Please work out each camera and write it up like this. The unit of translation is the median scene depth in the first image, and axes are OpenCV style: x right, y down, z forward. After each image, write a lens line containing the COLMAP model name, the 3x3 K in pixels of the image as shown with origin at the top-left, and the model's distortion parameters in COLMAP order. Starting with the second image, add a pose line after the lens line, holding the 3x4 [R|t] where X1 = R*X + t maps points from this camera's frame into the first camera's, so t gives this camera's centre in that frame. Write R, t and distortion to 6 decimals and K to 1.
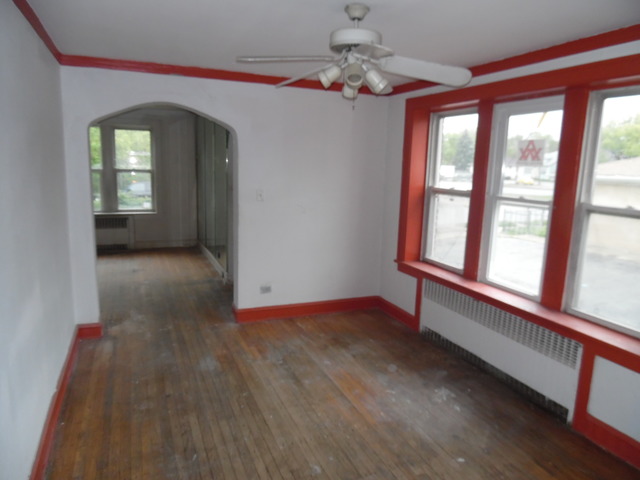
lens RADIAL K [[448.8, 0, 320.0], [0, 448.8, 240.0], [0, 0, 1]] dist [-0.028710, 0.001052]
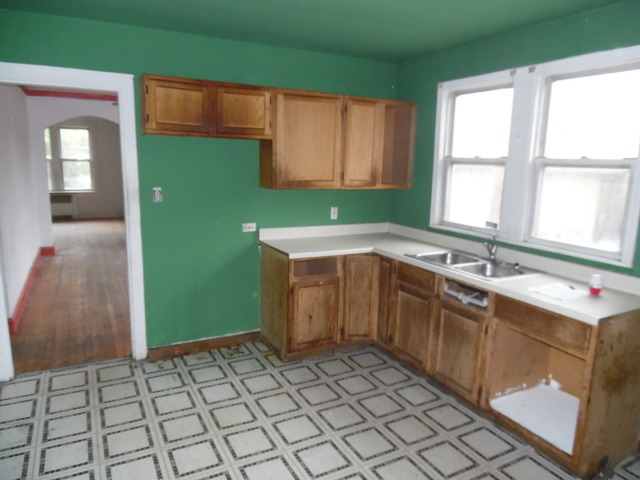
lens RADIAL K [[448.8, 0, 320.0], [0, 448.8, 240.0], [0, 0, 1]] dist [-0.028710, 0.001052]
pose [[0.995480, -0.024455, 0.091764, 0.184270], [0.023271, 0.999632, 0.013948, 0.083349], [-0.092071, -0.011750, 0.995683, -0.399715]]
